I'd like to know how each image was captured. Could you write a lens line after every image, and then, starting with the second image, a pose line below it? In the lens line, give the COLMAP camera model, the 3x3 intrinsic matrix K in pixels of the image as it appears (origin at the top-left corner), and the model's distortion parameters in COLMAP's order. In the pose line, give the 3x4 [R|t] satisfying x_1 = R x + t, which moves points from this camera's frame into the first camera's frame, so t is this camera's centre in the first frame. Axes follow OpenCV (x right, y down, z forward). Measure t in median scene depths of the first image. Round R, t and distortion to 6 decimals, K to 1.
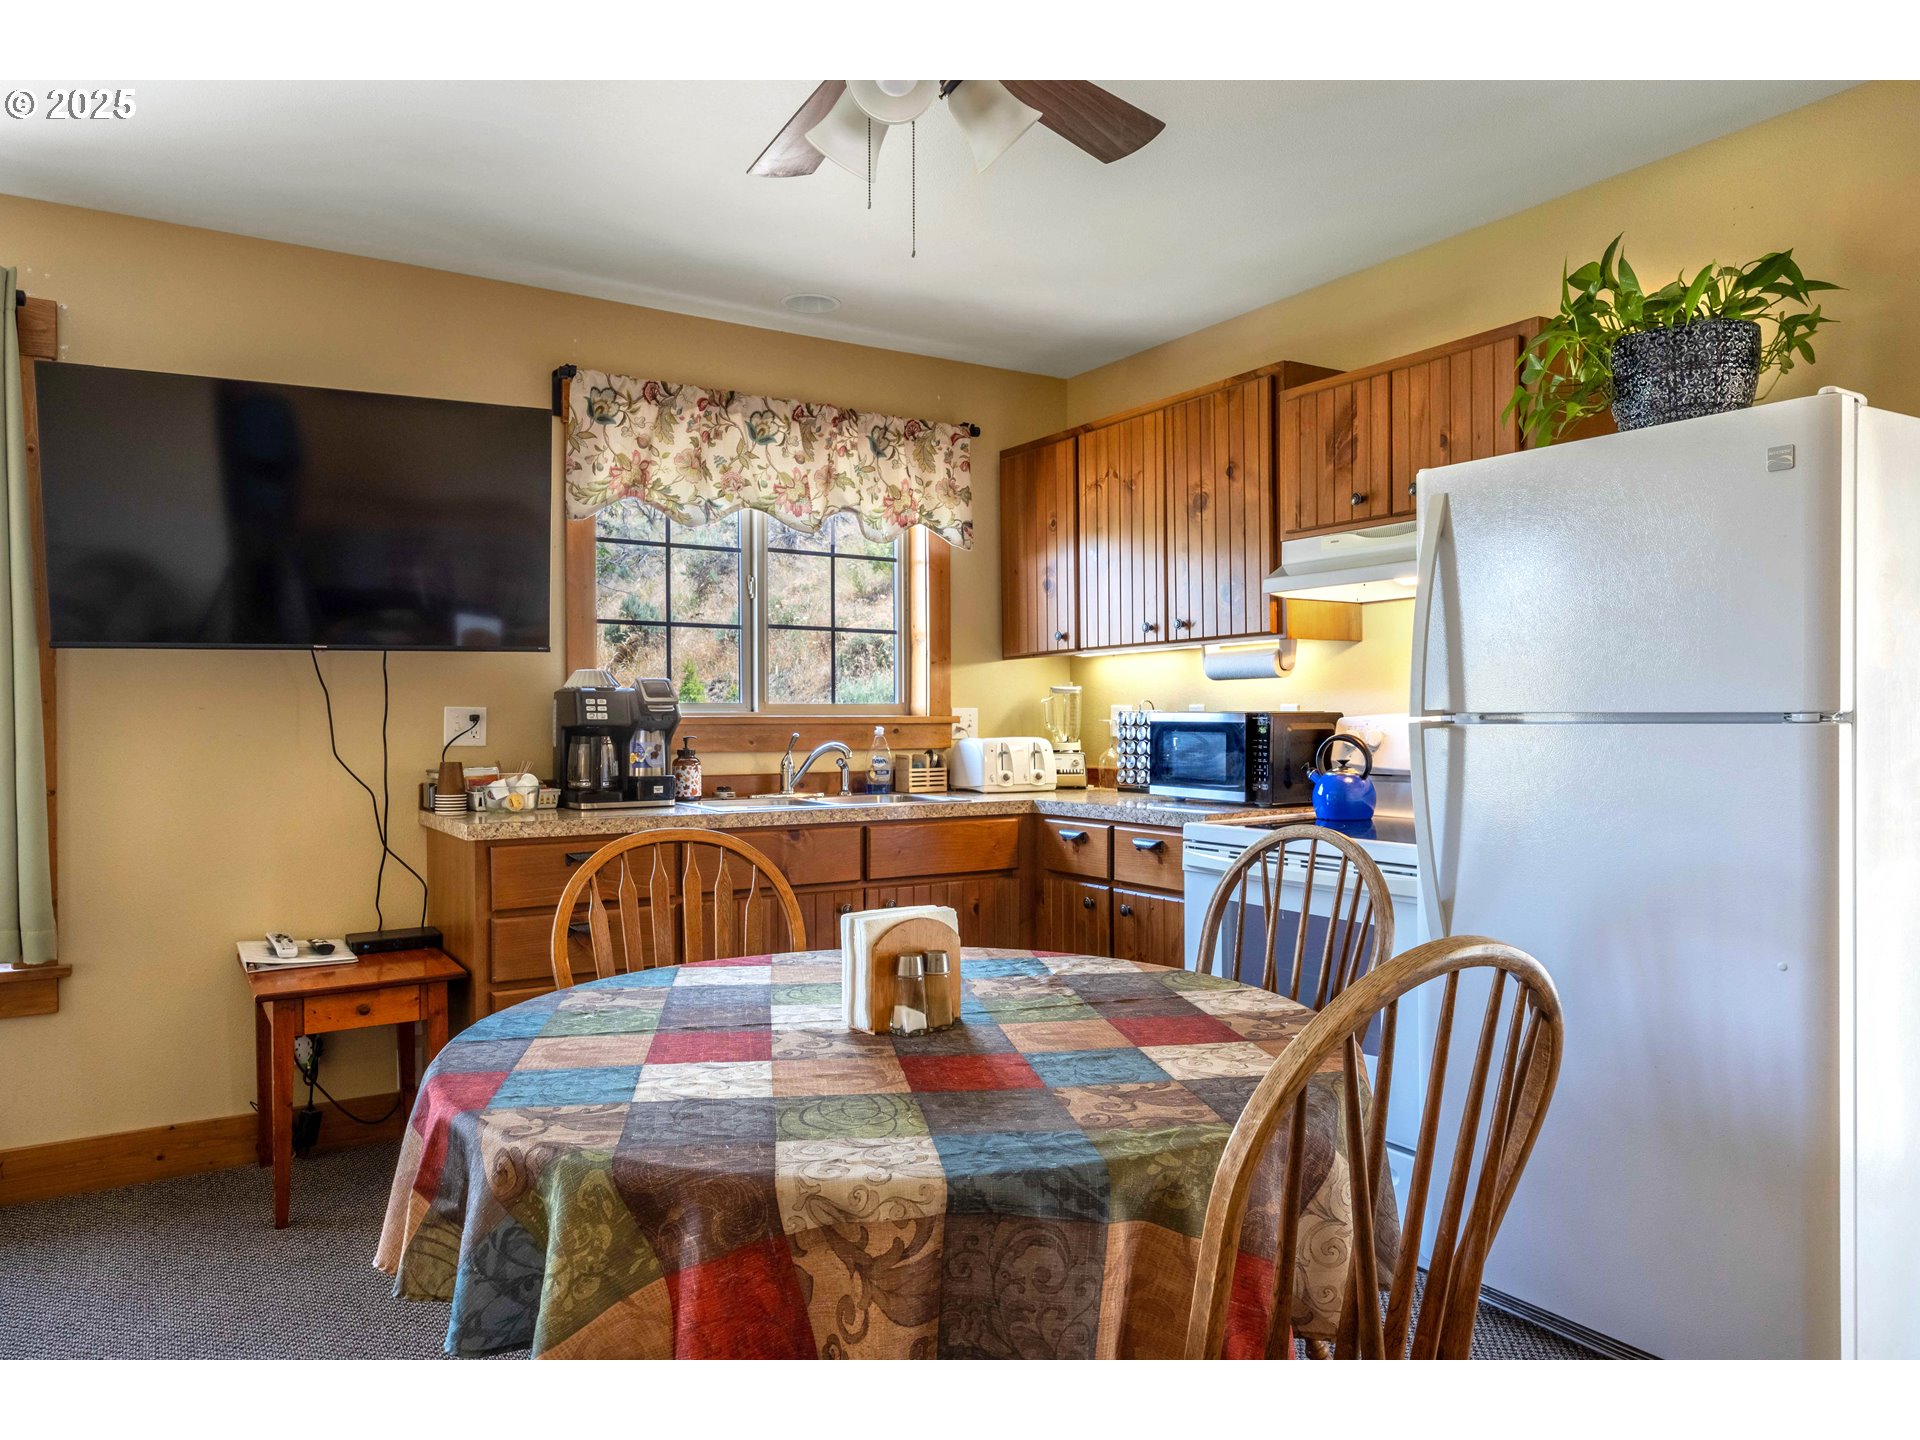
lens RADIAL K [[1217.4, 0, 962.0], [0, 1217.4, 736.6], [0, 0, 1]] dist [0.003308, -0.000302]
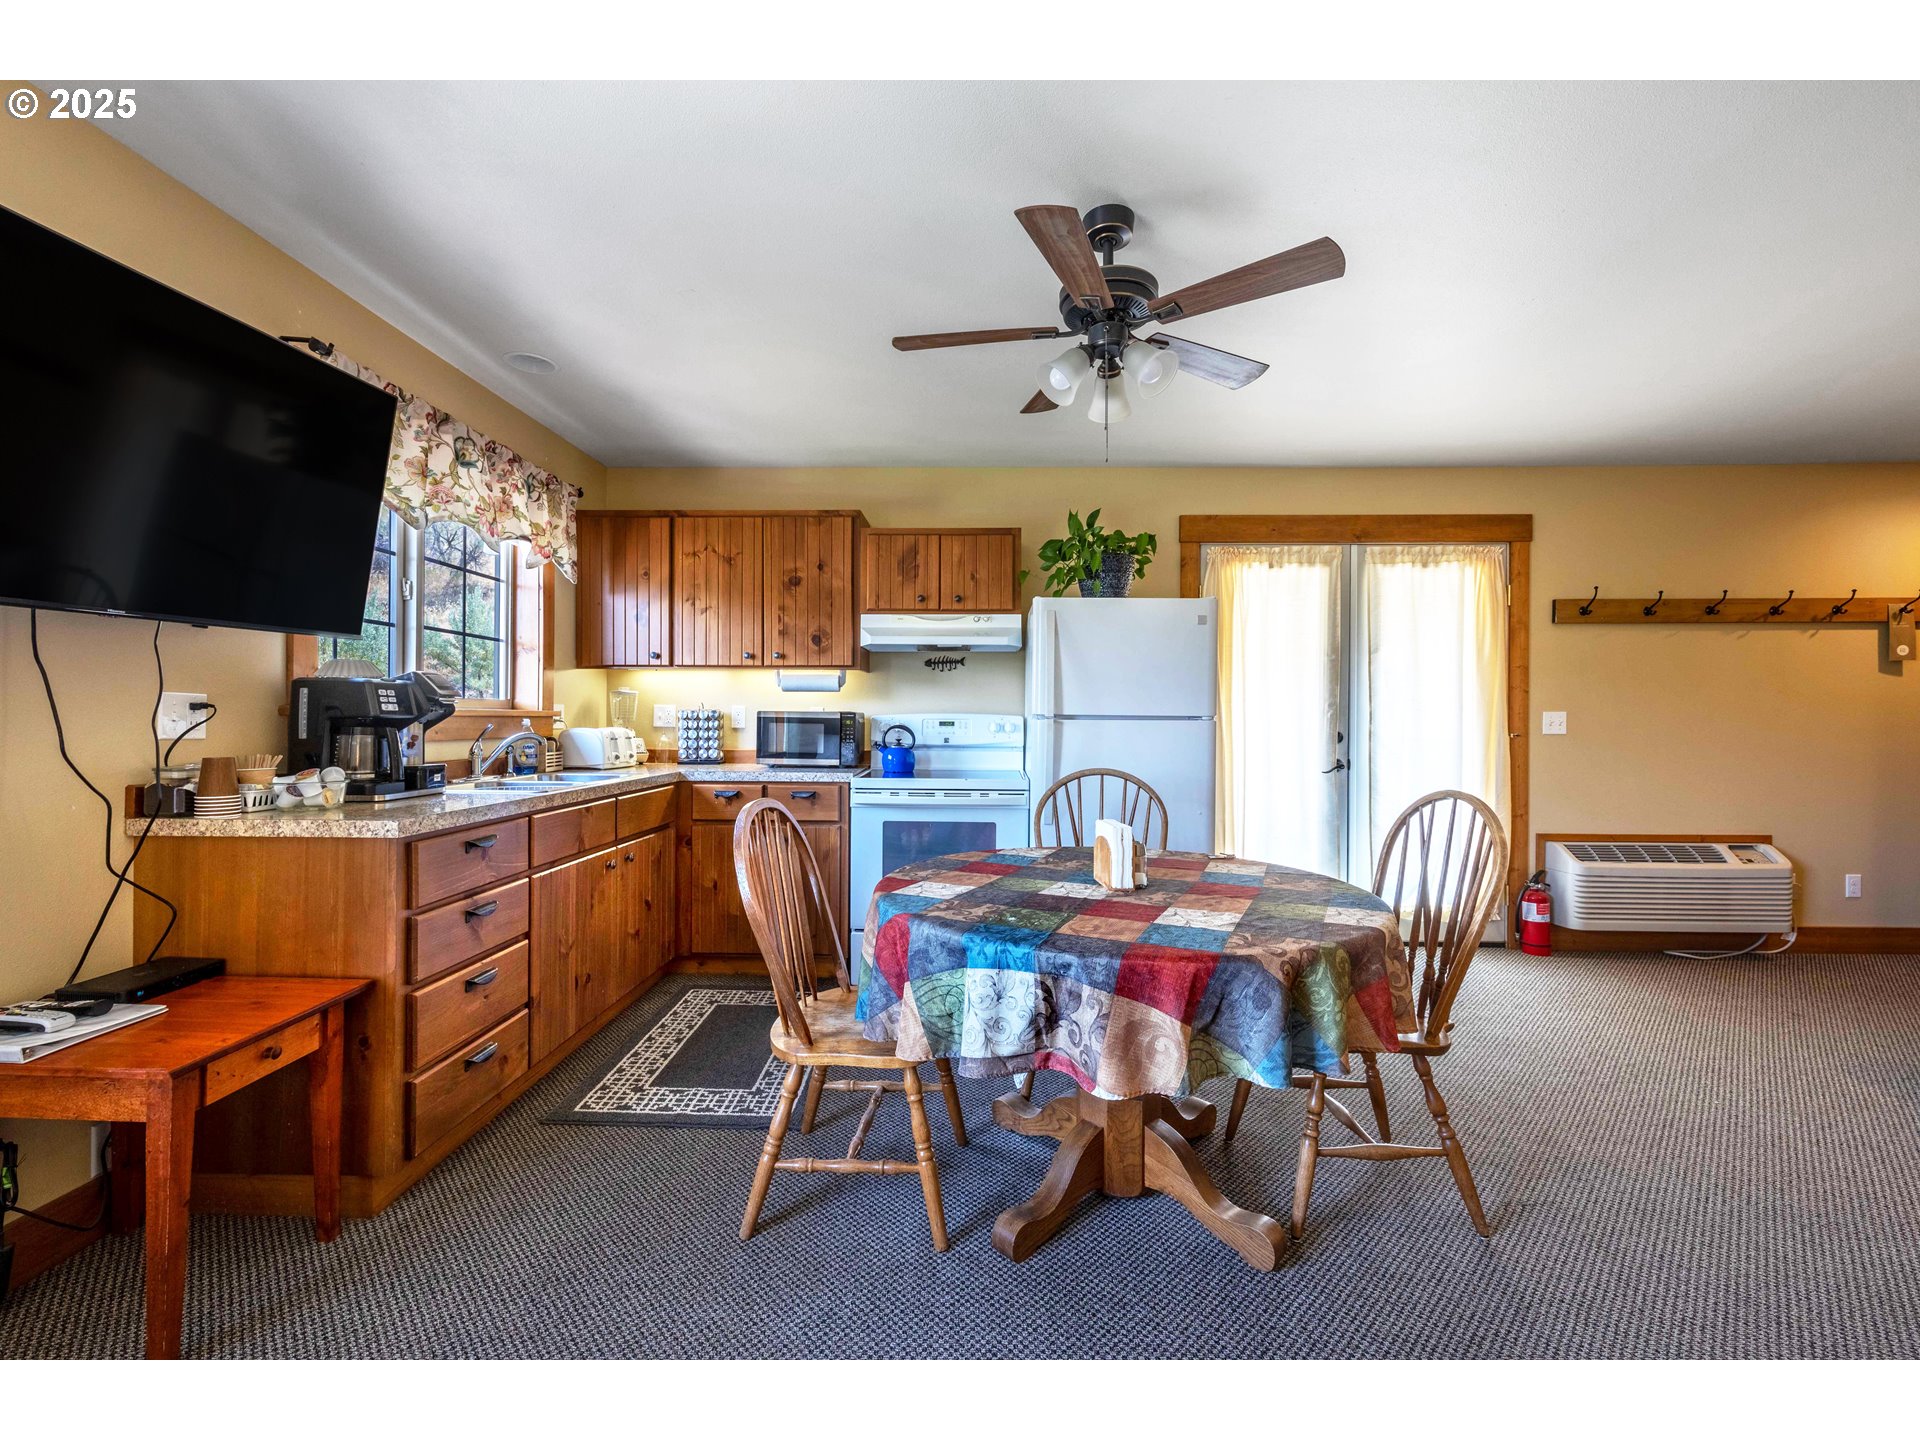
lens RADIAL K [[751.2, 0, 960.0], [0, 751.2, 720.0], [0, 0, 1]] dist [0.000978, 0.000179]
pose [[0.590404, 0.005093, 0.807092, -0.457128], [0.002339, 0.999965, -0.008021, -0.000053], [-0.807104, 0.006623, 0.590372, 0.224682]]
